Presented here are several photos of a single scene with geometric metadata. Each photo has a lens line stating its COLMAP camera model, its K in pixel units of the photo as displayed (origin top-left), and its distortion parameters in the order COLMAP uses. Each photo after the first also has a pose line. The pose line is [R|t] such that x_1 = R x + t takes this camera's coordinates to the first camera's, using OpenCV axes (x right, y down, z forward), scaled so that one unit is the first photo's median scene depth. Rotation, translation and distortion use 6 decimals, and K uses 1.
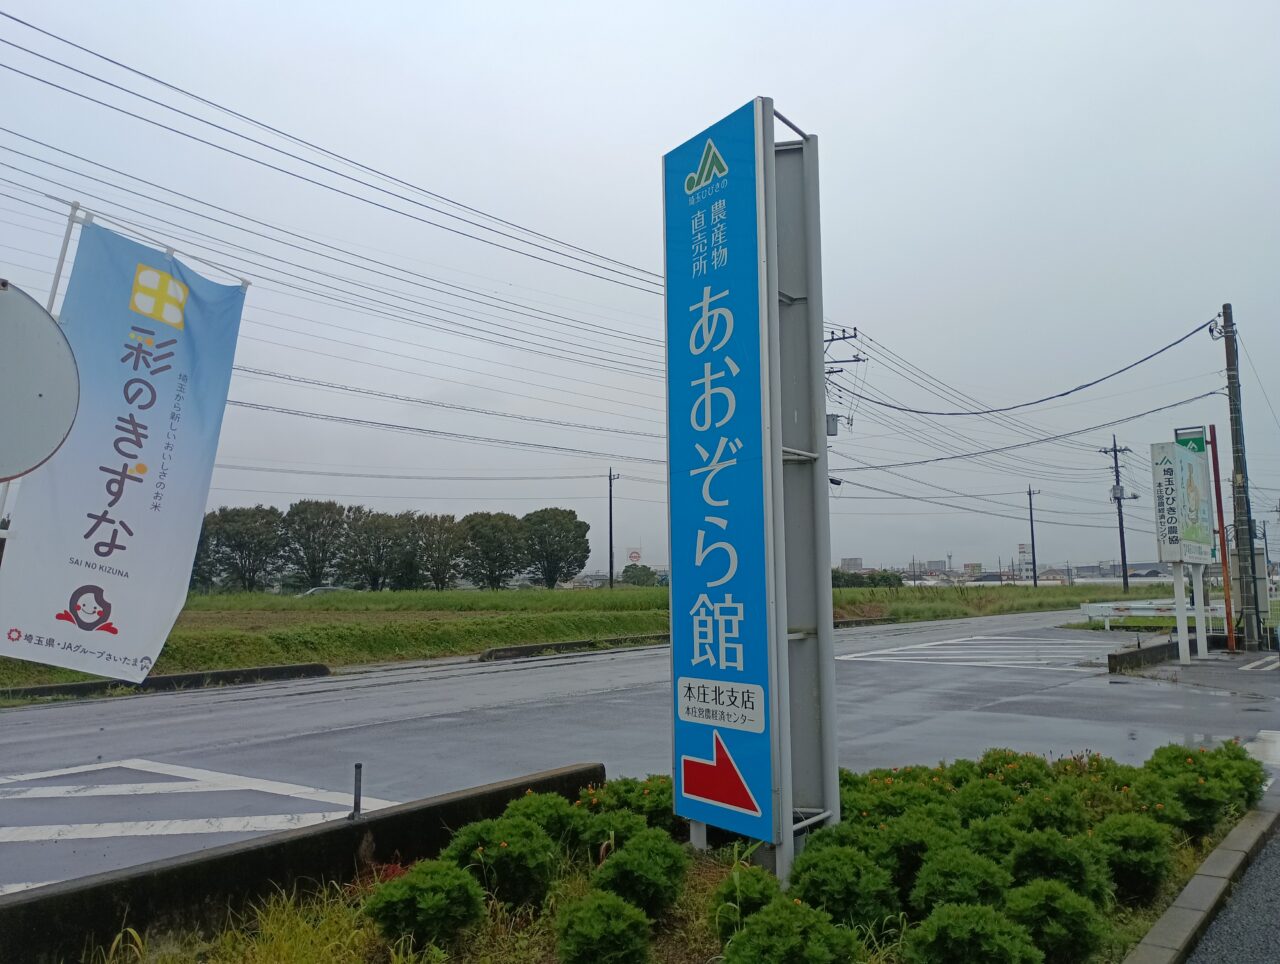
lens RADIAL K [[1005.8, 0, 645.6], [0, 1005.8, 476.2], [0, 0, 1]] dist [0.023225, -0.028583]
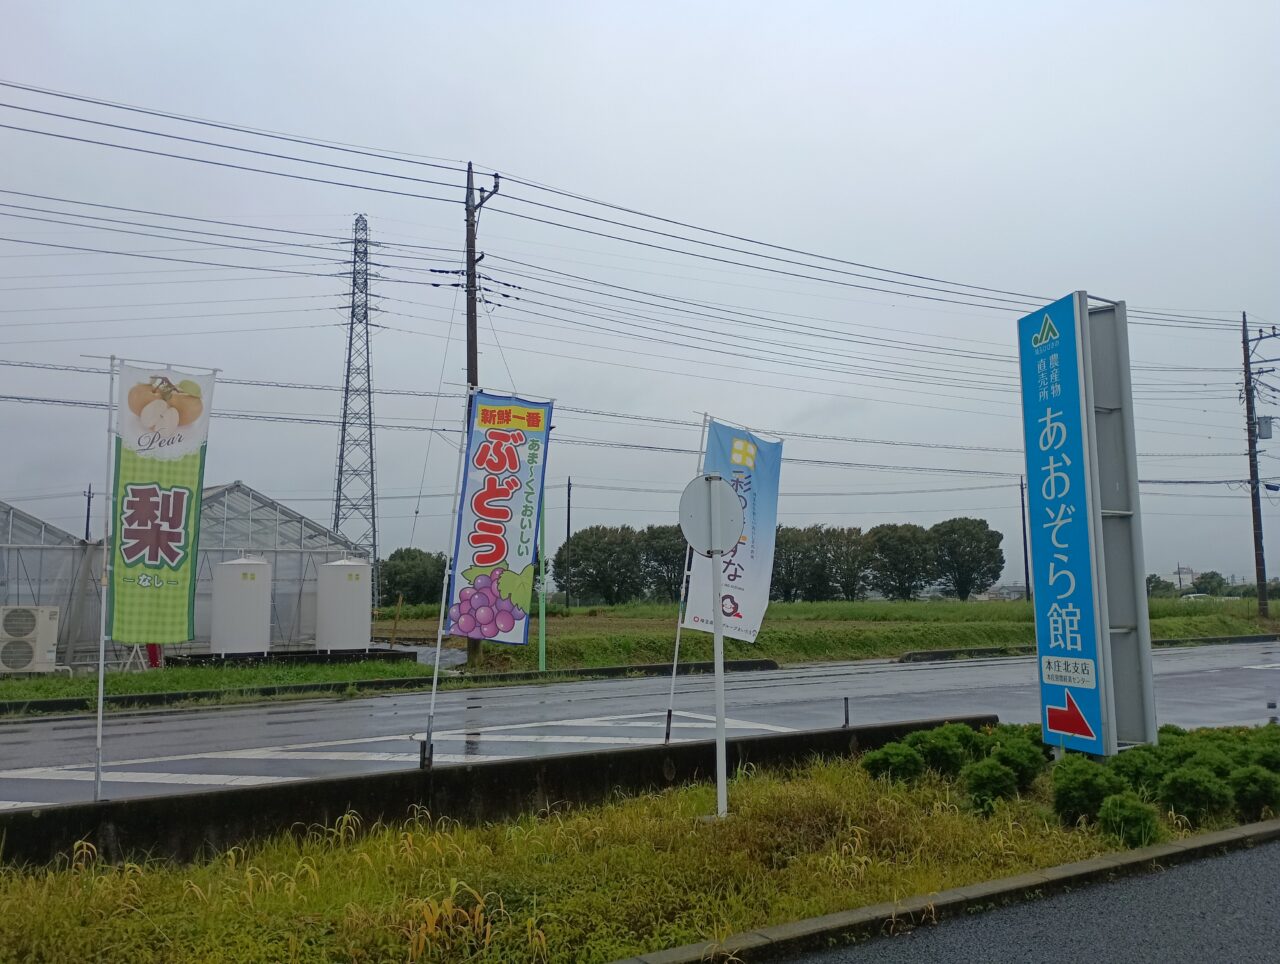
lens RADIAL K [[1005.8, 0, 639.6], [0, 1005.8, 476.6], [0, 0, 1]] dist [0.023225, -0.028583]
pose [[0.919908, -0.045976, -0.389430, 0.082380], [0.041718, 0.998941, -0.019389, -0.077179], [0.389909, 0.001590, 0.920852, -0.709385]]
